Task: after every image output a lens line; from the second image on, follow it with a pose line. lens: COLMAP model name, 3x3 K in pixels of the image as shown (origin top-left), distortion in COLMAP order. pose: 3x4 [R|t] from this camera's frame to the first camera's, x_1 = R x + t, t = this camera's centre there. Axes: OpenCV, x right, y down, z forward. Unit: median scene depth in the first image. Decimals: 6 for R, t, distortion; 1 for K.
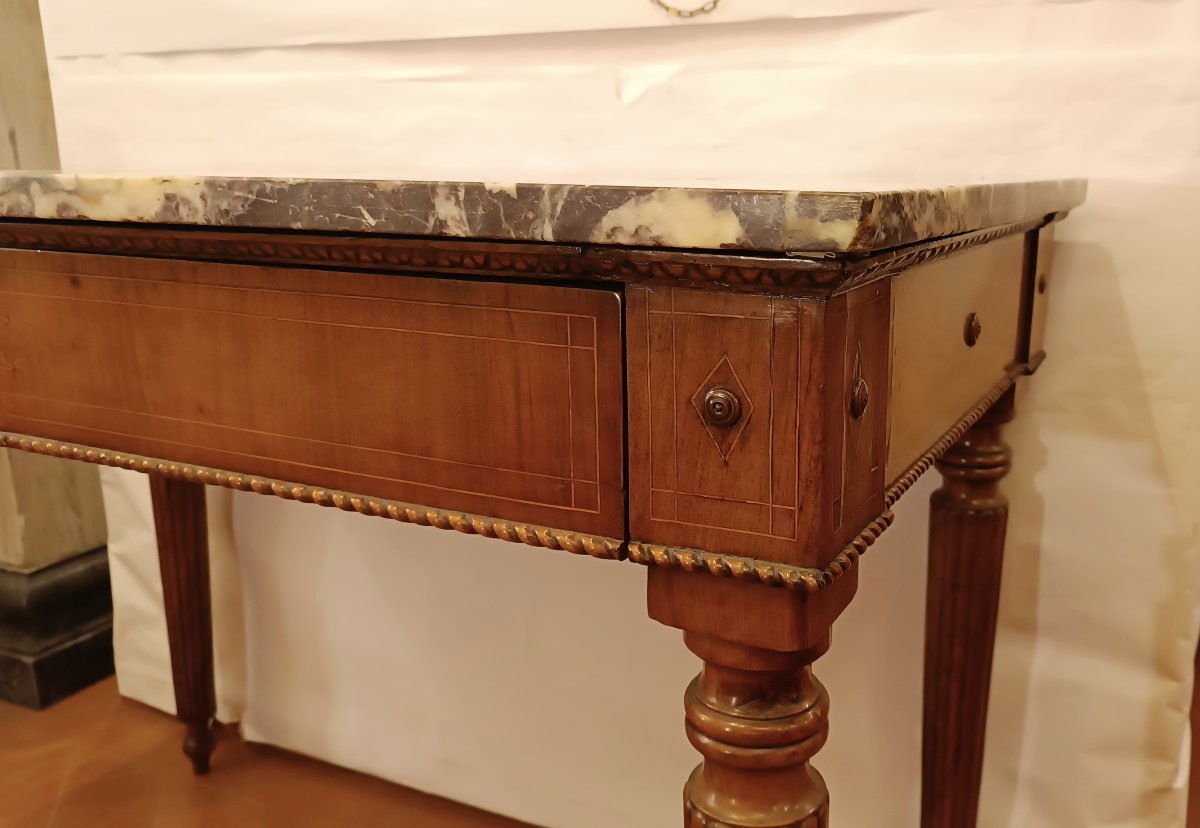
lens RADIAL K [[1063.0, 0, 722.7], [0, 1063.0, 415.1], [0, 0, 1]] dist [0.006577, -0.026057]
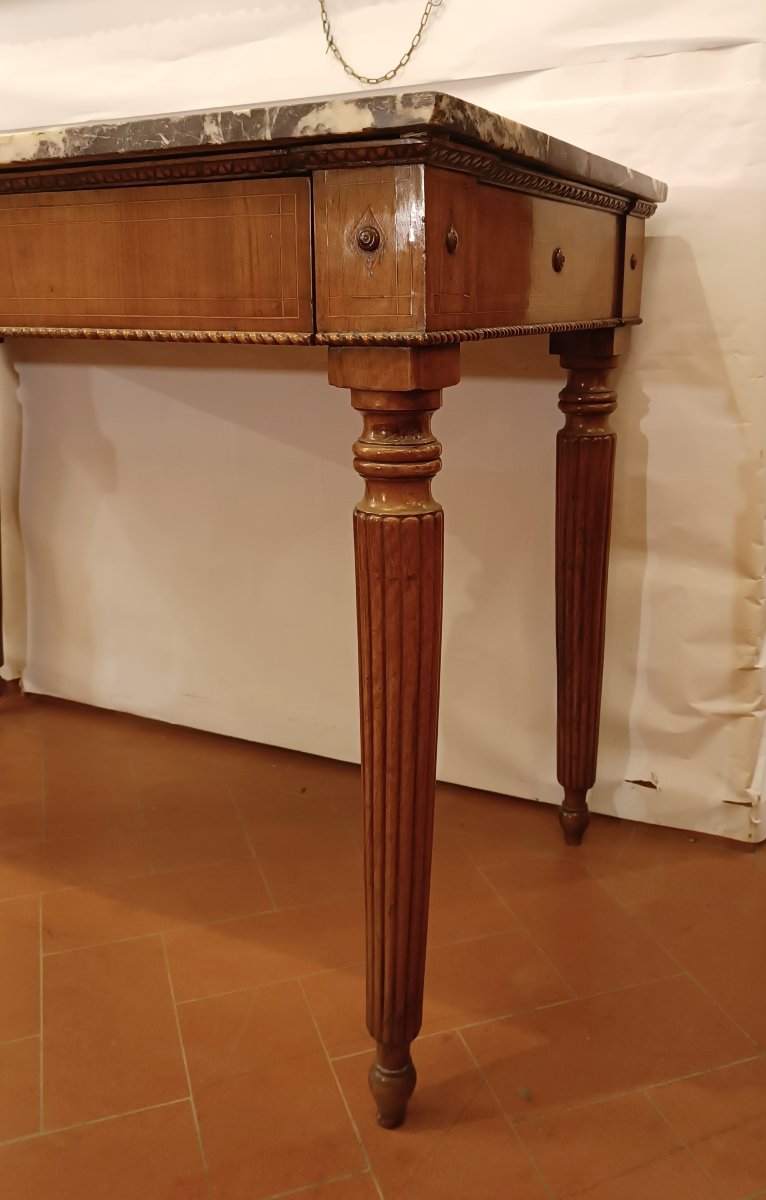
lens RADIAL K [[1035.0, 0, 384.3], [0, 1035.0, 504.1], [0, 0, 1]] dist [0.016176, -0.007461]
pose [[0.998546, -0.004521, -0.053717, 0.098774], [0.002471, 0.999268, -0.038170, 0.424779], [0.053850, 0.037982, 0.997826, -0.574701]]
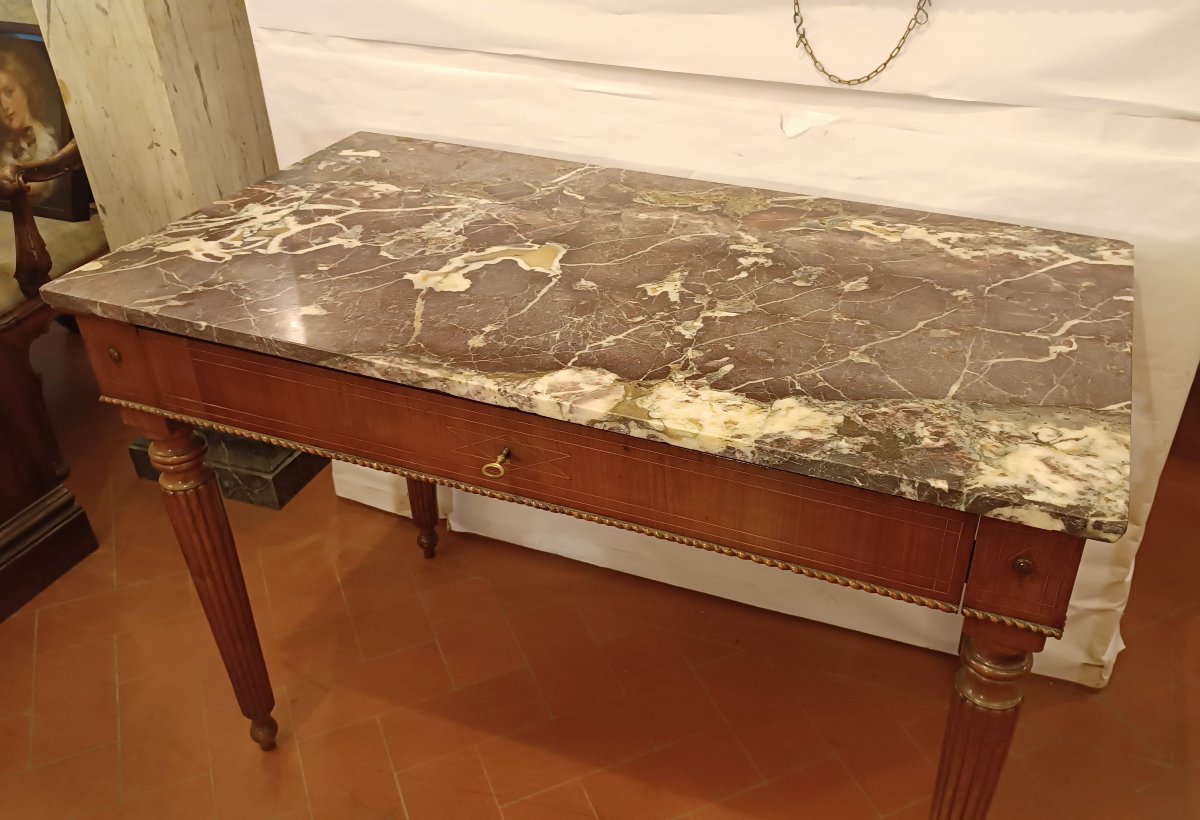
lens RADIAL K [[1027.4, 0, 665.1], [0, 1027.4, 410.3], [0, 0, 1]] dist [0.043508, -0.056414]
pose [[0.998031, -0.035108, 0.051973, -0.739339], [0.015996, 0.943730, 0.330329, -0.903943], [-0.060645, -0.328847, 0.942434, -0.765592]]
